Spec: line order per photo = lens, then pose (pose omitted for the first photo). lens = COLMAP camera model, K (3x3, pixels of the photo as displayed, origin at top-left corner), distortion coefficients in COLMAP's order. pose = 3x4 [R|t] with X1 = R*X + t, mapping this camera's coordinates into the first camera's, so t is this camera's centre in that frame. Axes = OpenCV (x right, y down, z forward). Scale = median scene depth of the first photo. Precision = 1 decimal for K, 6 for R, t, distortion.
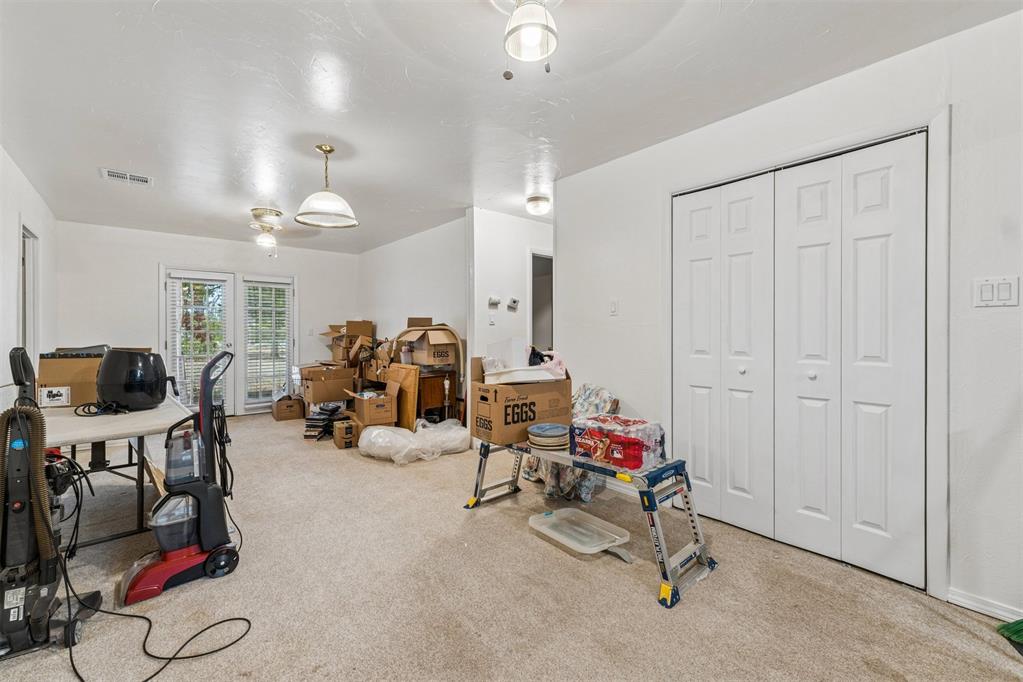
lens RADIAL K [[429.9, 0, 521.4], [0, 429.9, 335.3], [0, 0, 1]] dist [0.011178, -0.000484]
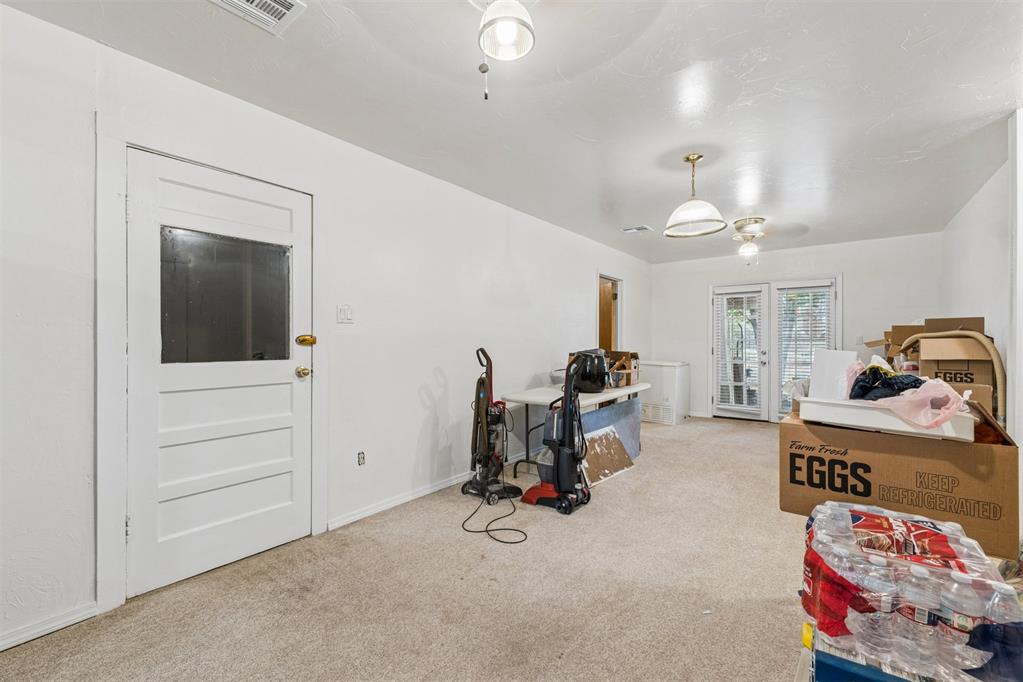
lens RADIAL K [[429.9, 0, 504.4], [0, 429.9, 343.0], [0, 0, 1]] dist [0.011178, -0.000484]
pose [[0.193807, 0.007453, -0.981011, 0.504738], [-0.008117, 0.999949, 0.005993, -0.004915], [0.981006, 0.006802, 0.193858, 0.424989]]
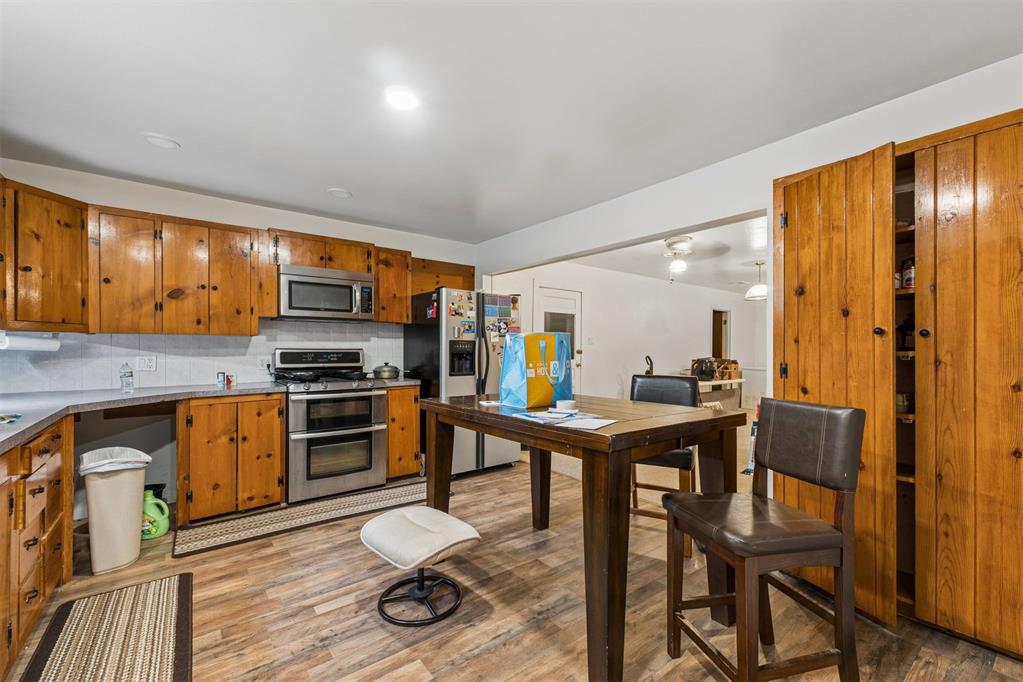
lens RADIAL K [[413.8, 0, 518.7], [0, 413.8, 342.2], [0, 0, 1]] dist [0.000470, -0.000037]
pose [[-0.039026, -0.018305, -0.999071, 1.812127], [-0.013120, 0.999755, -0.017805, -0.009318], [0.999152, 0.012413, -0.039256, -0.090097]]
